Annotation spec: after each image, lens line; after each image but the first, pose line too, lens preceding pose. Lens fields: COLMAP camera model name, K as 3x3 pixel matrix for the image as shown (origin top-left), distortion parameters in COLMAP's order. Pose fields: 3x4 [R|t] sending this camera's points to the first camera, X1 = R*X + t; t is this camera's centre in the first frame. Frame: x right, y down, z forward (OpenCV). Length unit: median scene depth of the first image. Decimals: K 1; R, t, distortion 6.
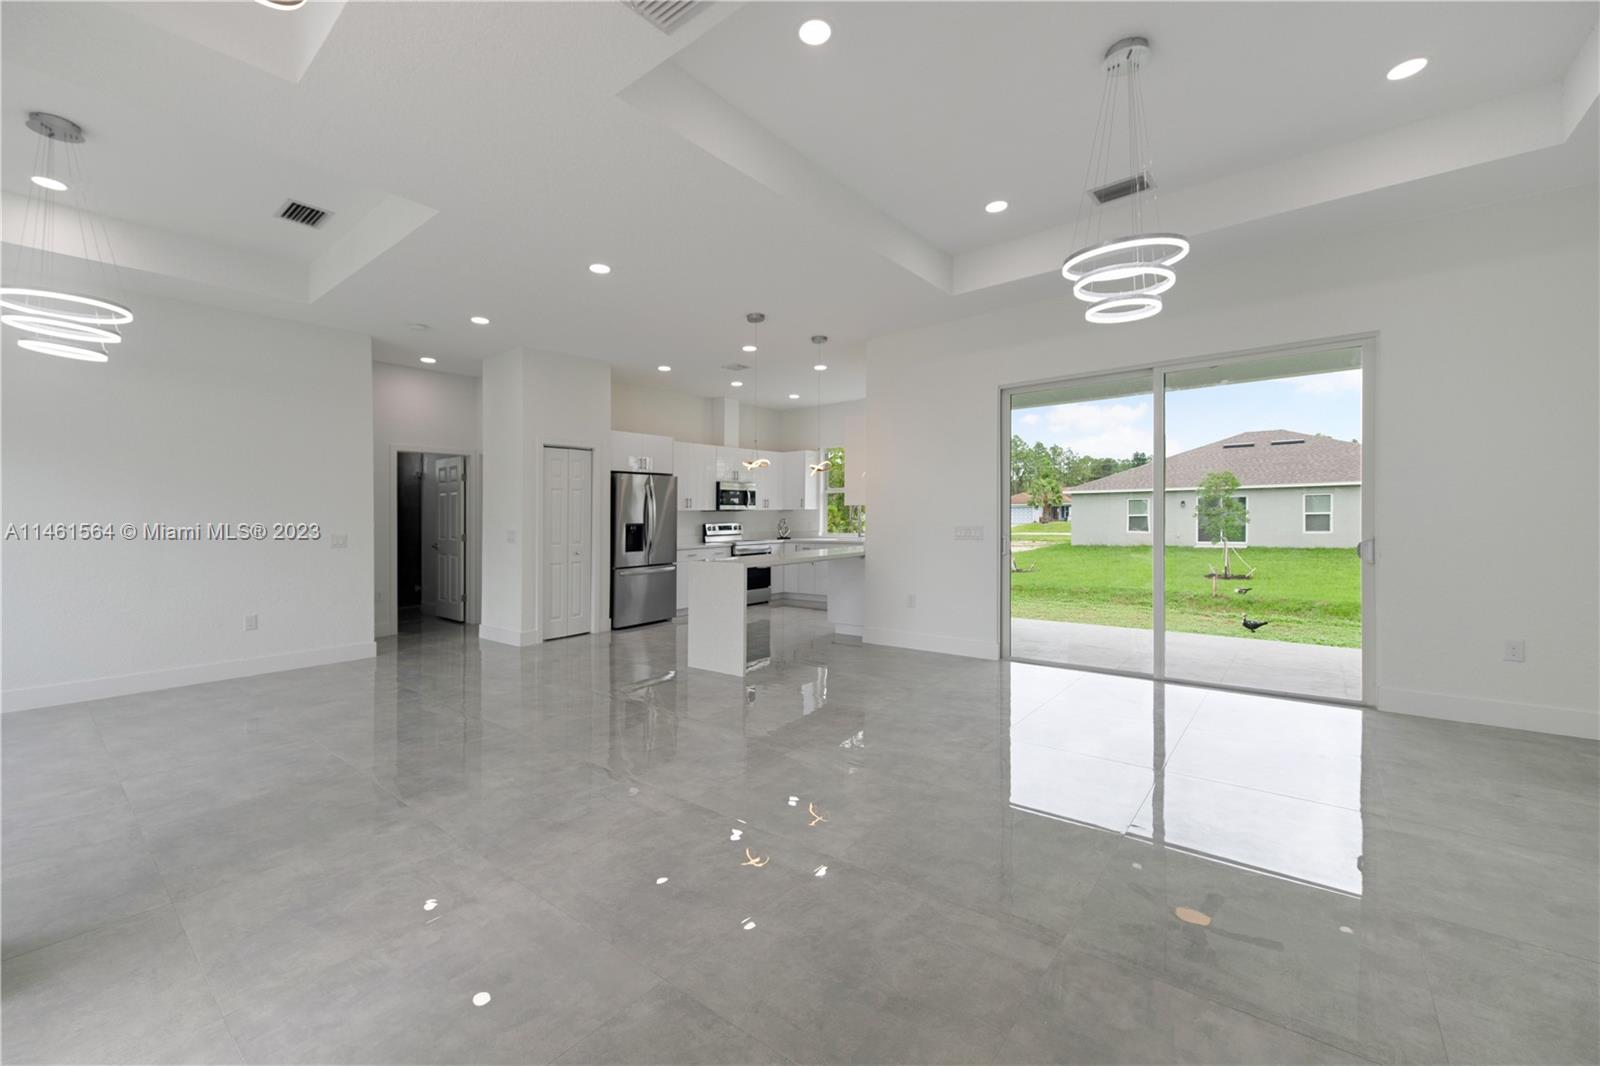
lens RADIAL K [[638.5, 0, 793.7], [0, 638.5, 519.7], [0, 0, 1]] dist [0.004229, -0.000155]
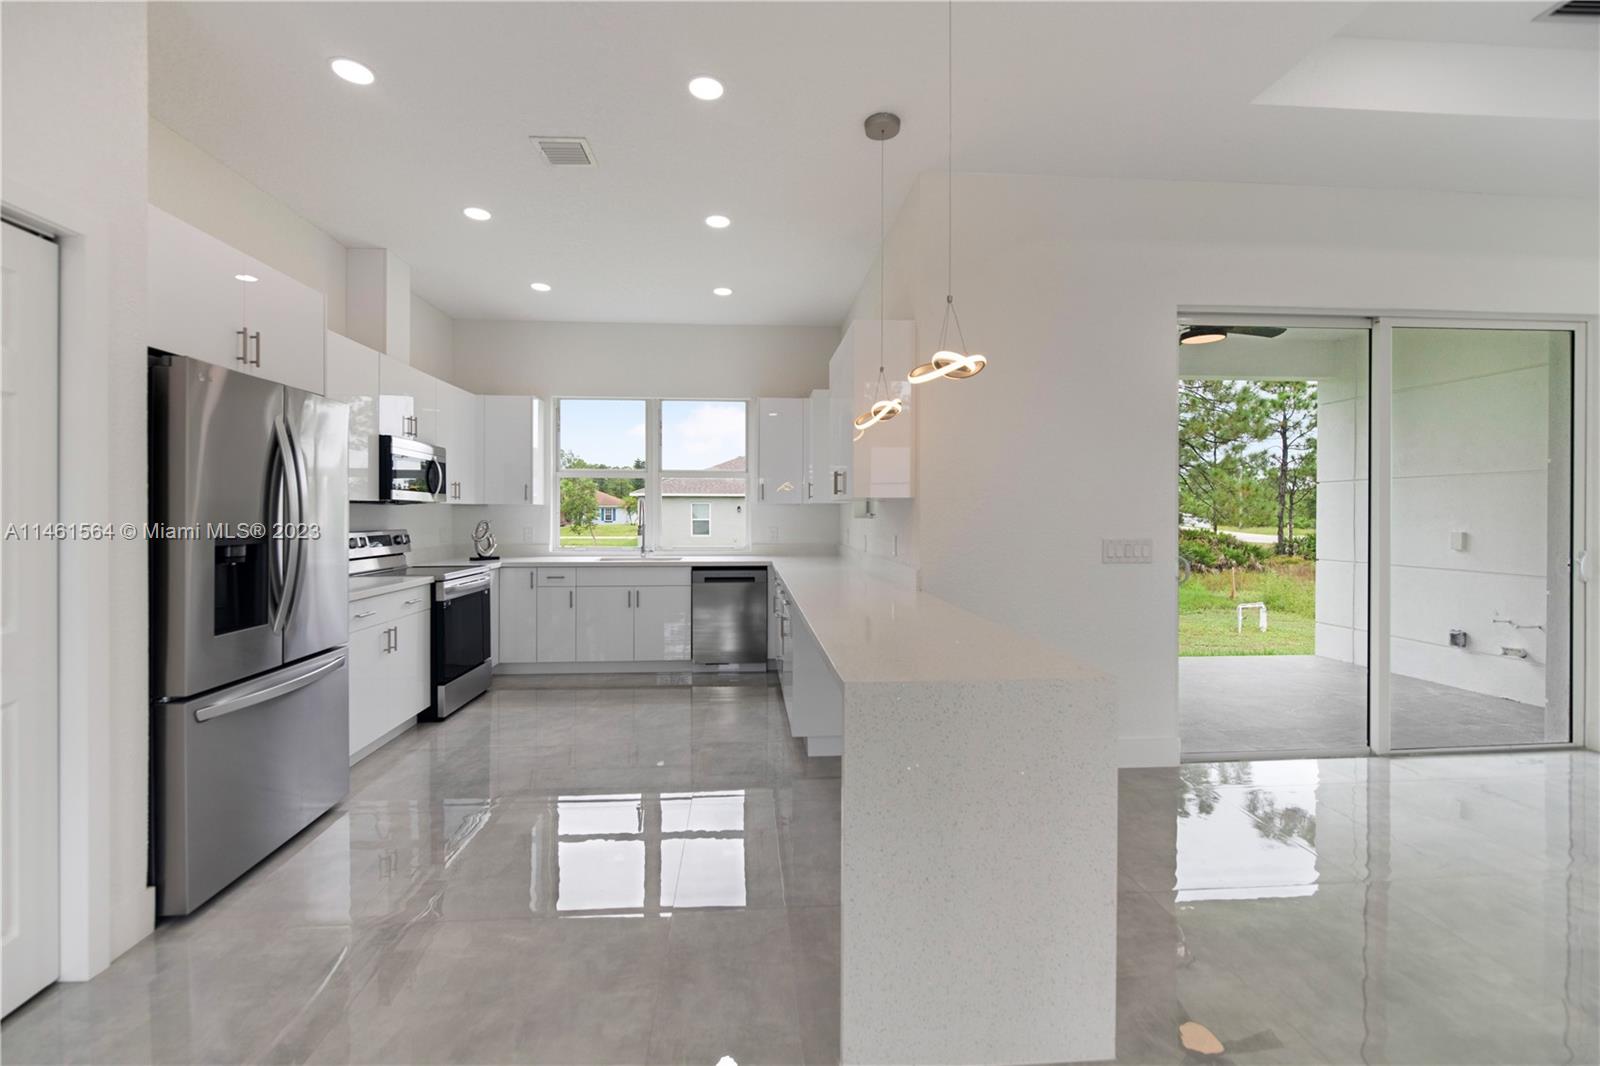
lens RADIAL K [[658.1, 0, 788.3], [0, 658.1, 511.7], [0, 0, 1]] dist [0.014606, -0.009061]
pose [[0.732829, 0.017541, 0.680187, -0.207423], [-0.006475, 0.999802, -0.018808, -0.000974], [-0.680382, 0.009379, 0.732797, 0.451114]]
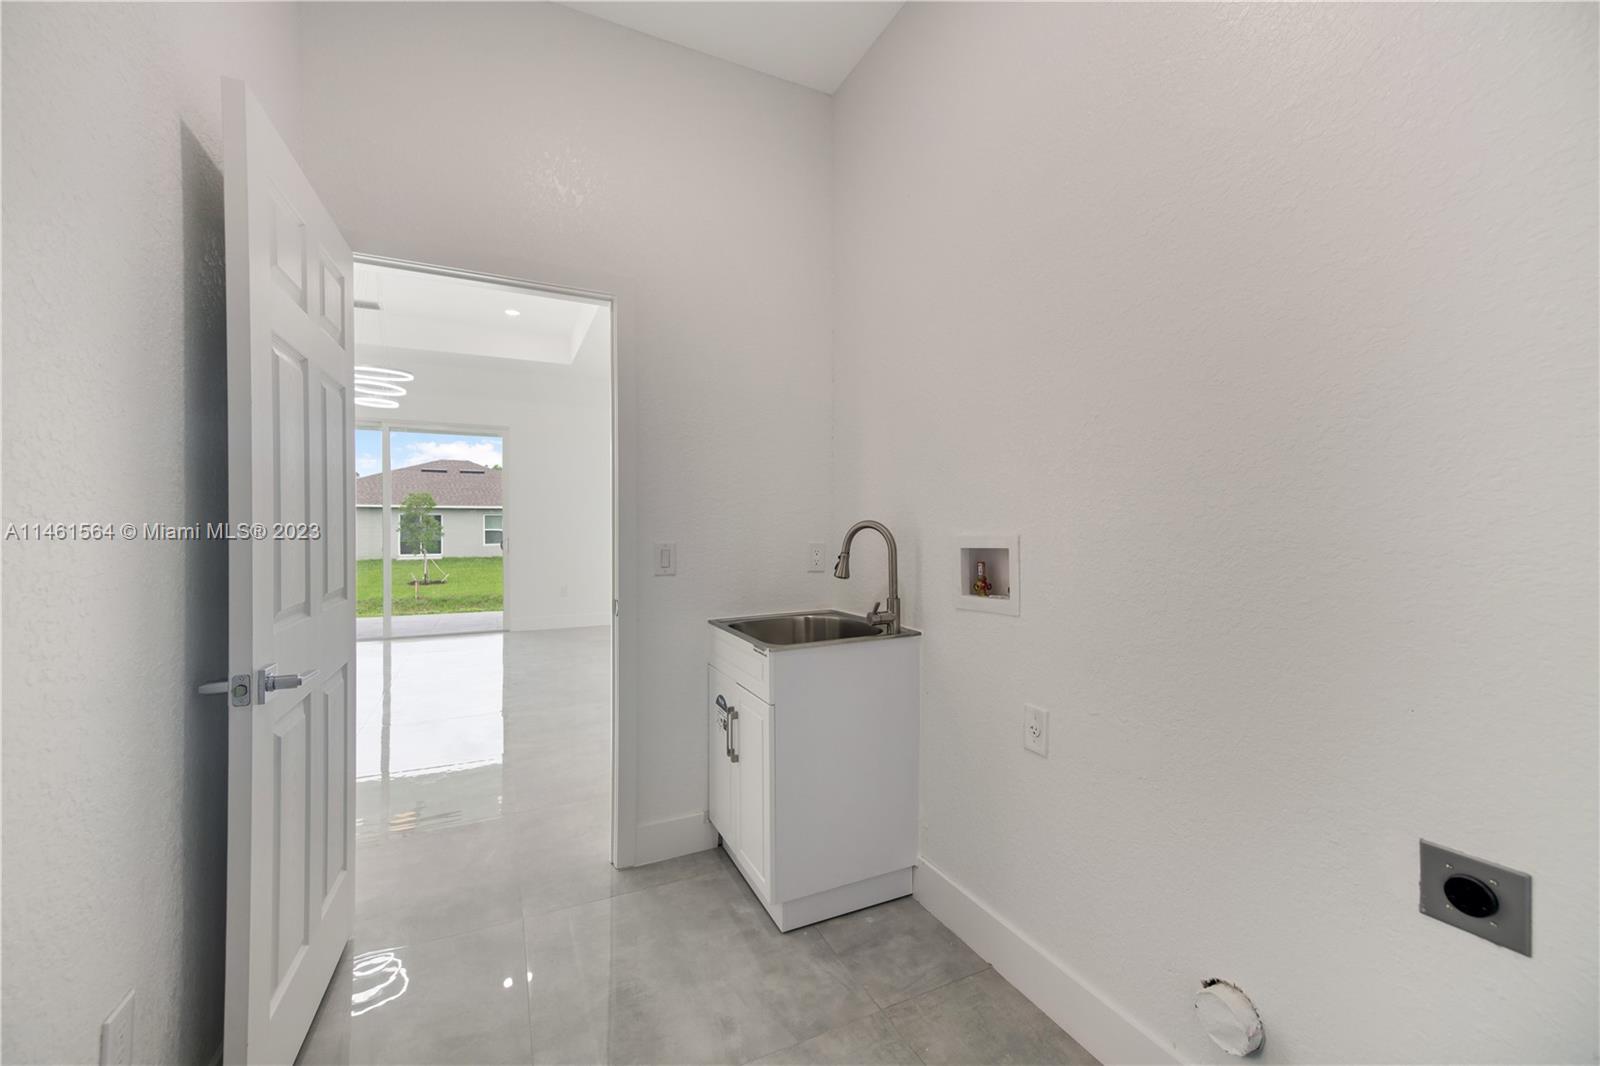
lens RADIAL K [[635.6, 0, 798.0], [0, 635.6, 530.6], [0, 0, 1]] dist [0.012301, -0.000129]
pose [[0.429627, 0.003476, 0.903000, -0.170061], [0.005219, 0.999966, -0.006333, 0.008564], [-0.902991, 0.007434, 0.429594, -0.232379]]
